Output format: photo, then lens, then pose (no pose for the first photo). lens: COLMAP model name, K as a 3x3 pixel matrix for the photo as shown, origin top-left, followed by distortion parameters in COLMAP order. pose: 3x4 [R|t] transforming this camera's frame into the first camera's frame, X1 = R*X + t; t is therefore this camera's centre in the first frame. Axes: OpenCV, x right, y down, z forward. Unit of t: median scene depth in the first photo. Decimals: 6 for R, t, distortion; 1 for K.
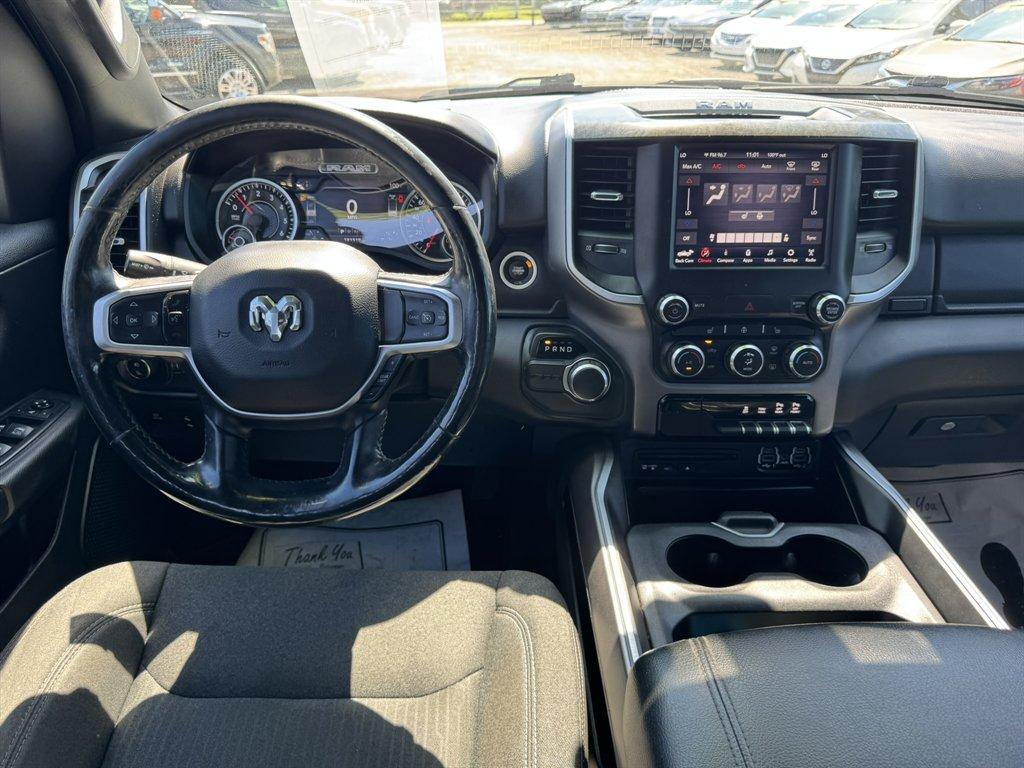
lens RADIAL K [[743.3, 0, 512.0], [0, 743.3, 384.0], [0, 0, 1]] dist [0.063088, -0.065611]
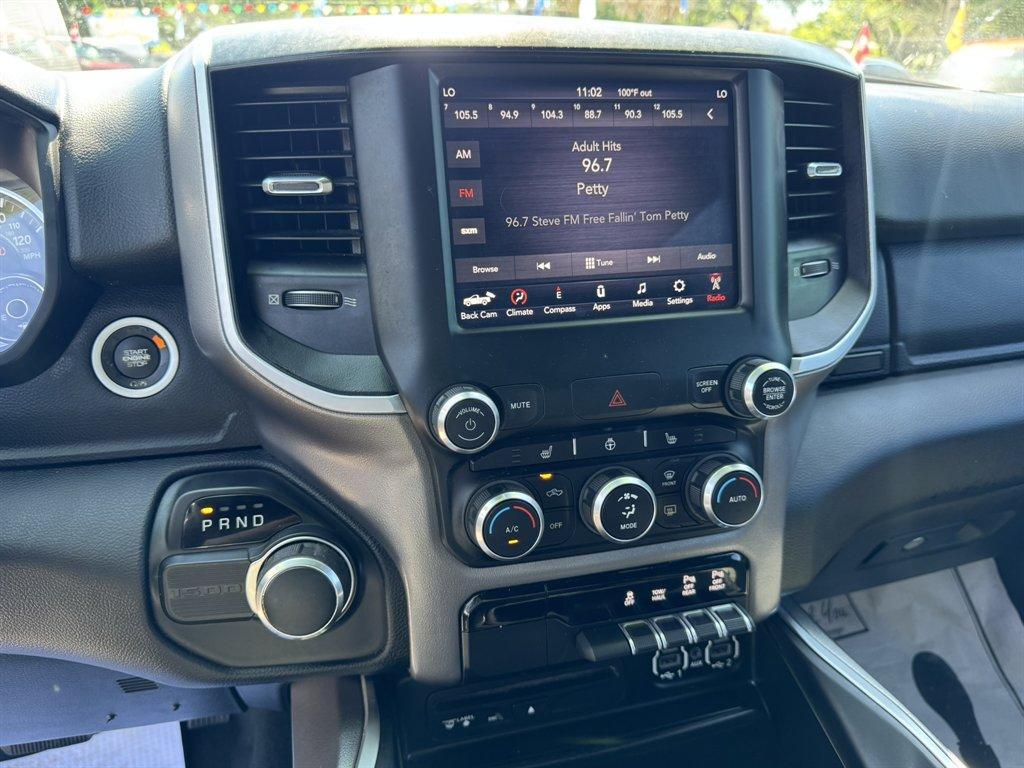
lens RADIAL K [[745.0, 0, 512.0], [0, 745.0, 384.0], [0, 0, 1]] dist [0.064501, -0.066331]
pose [[0.966746, -0.091428, 0.238836, 0.132134], [0.107659, 0.992621, -0.055792, -0.091565], [-0.231973, 0.079649, 0.969456, 0.530541]]
